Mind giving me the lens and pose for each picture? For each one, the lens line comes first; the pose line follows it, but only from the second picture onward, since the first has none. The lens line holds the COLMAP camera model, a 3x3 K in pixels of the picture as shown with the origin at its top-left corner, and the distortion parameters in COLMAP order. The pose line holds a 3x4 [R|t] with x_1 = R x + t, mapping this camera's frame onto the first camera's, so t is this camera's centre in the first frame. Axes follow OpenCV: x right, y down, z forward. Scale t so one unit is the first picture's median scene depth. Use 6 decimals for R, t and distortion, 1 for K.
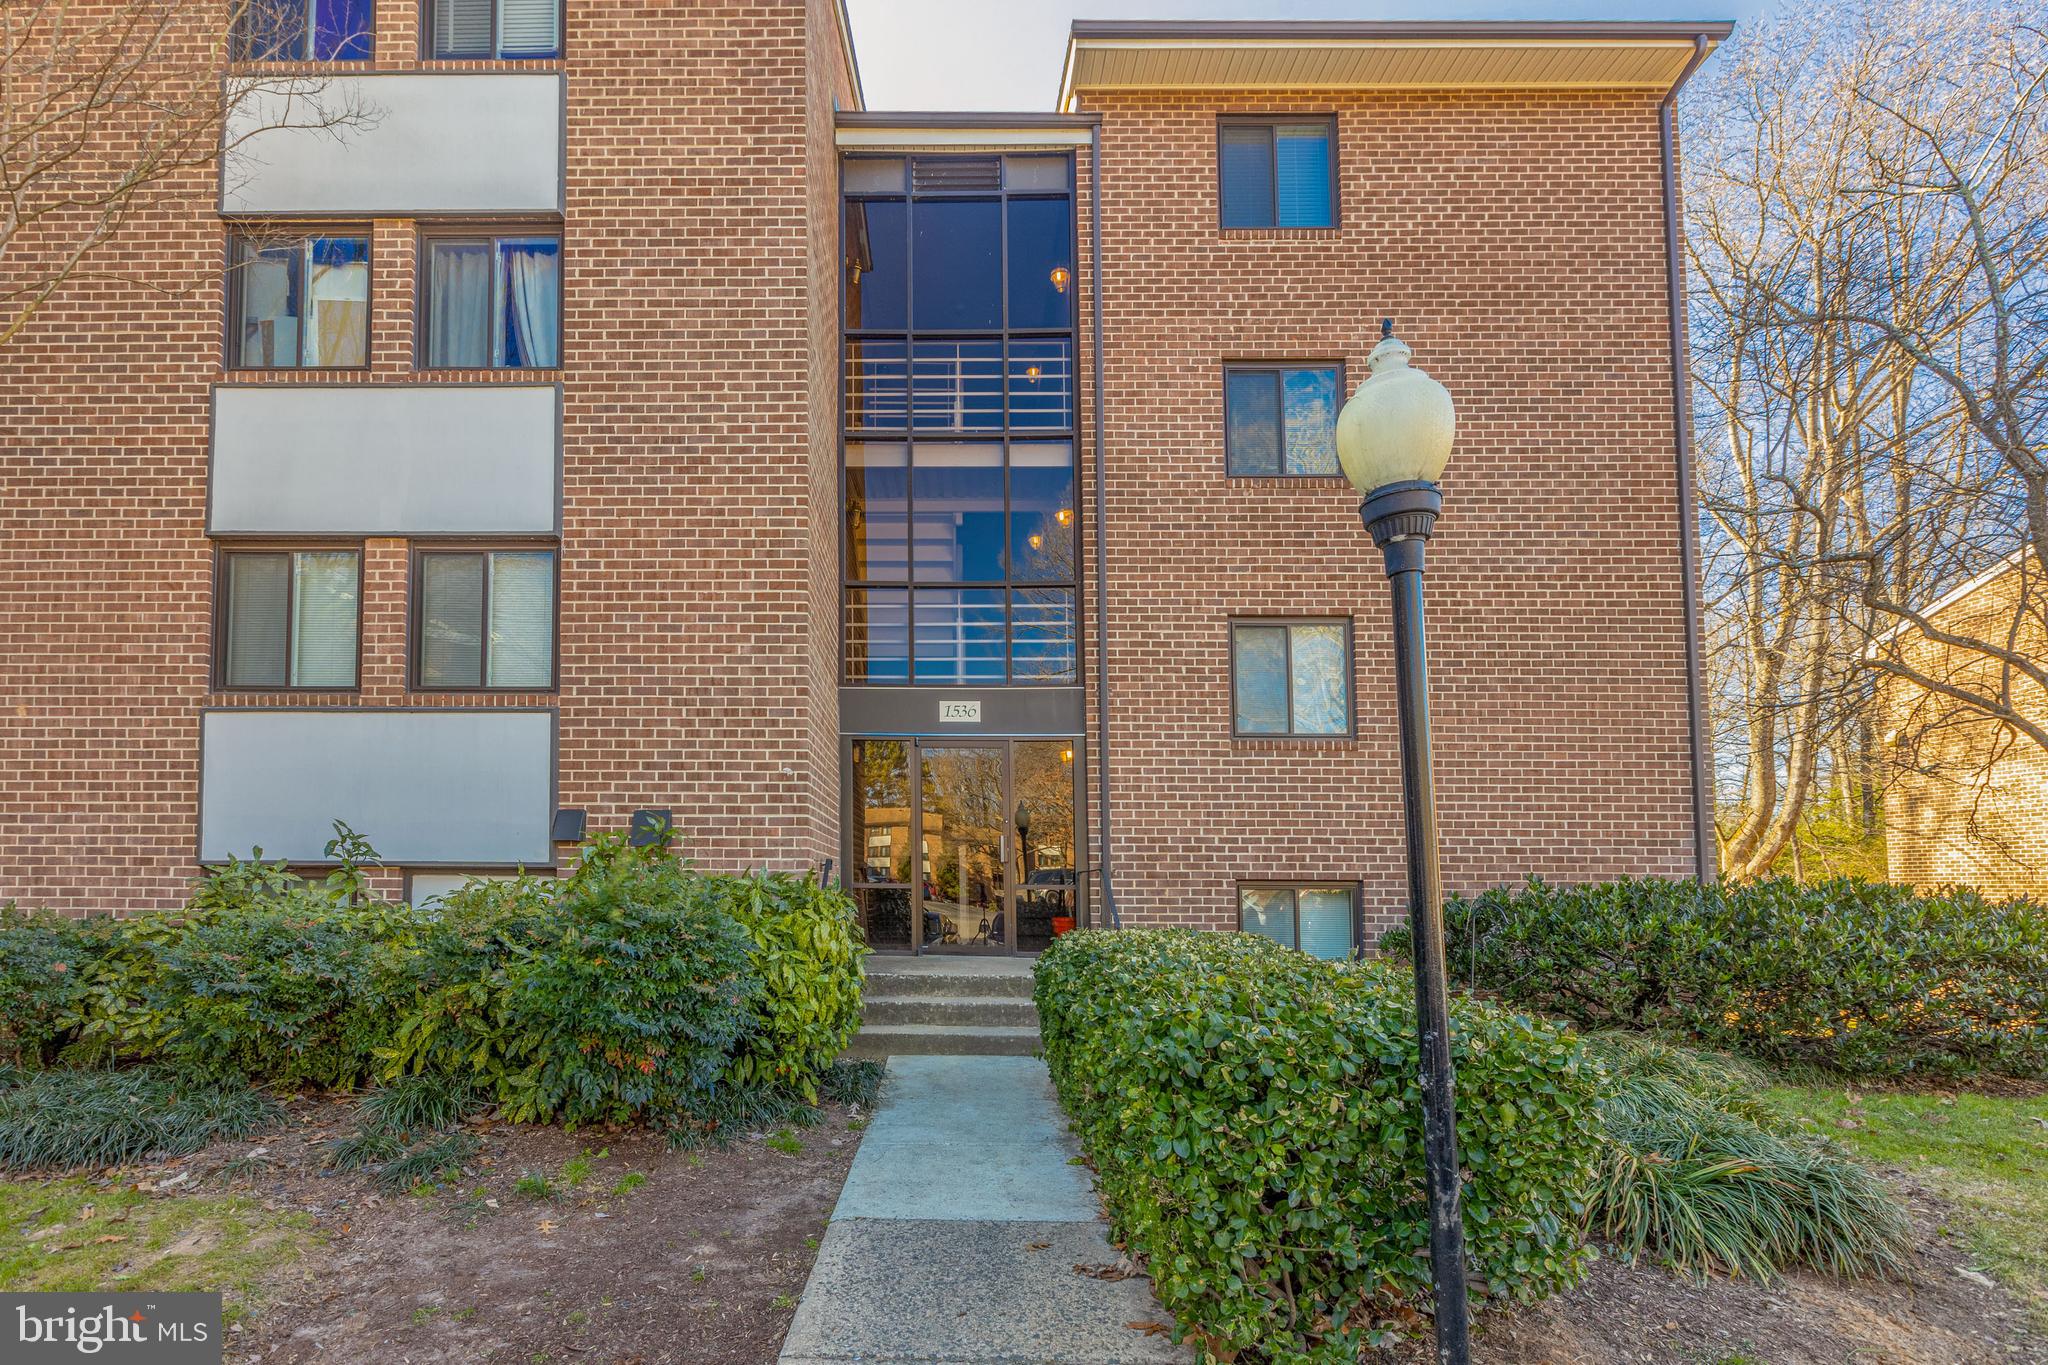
lens RADIAL K [[910.8, 0, 1027.8], [0, 910.8, 678.9], [0, 0, 1]] dist [0.003343, 0.000510]
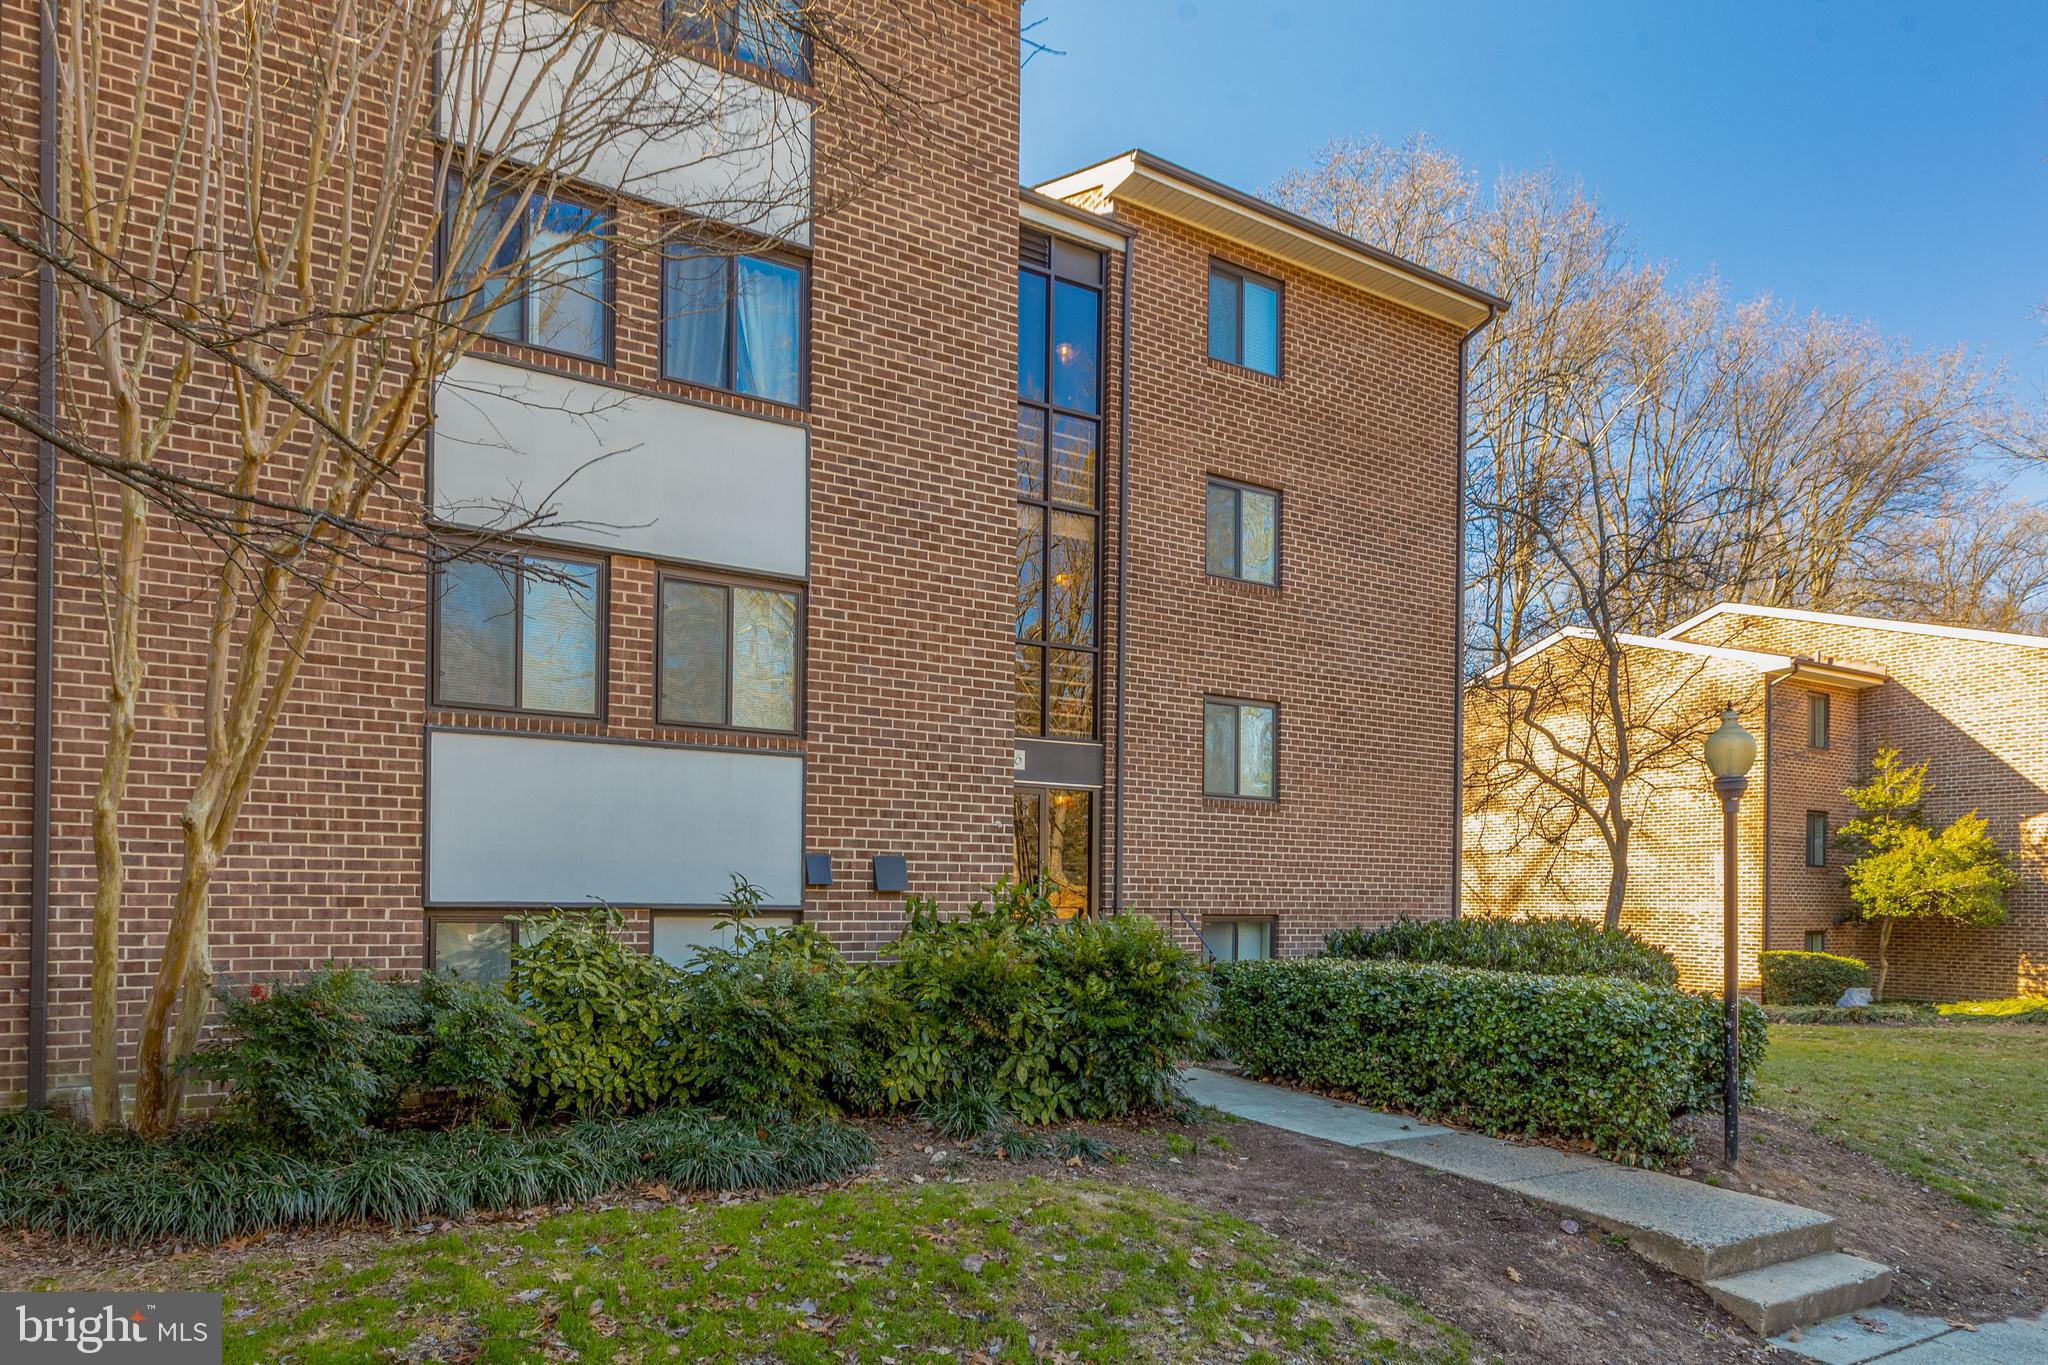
lens RADIAL K [[1127.9, 0, 1024.4], [0, 1127.9, 634.6], [0, 0, 1]] dist [0.003308, 0.000389]
pose [[0.858967, 0.122309, 0.497209, -0.923025], [-0.122305, 0.991953, -0.032721, -0.086342], [-0.497210, -0.032705, 0.867014, -0.211294]]
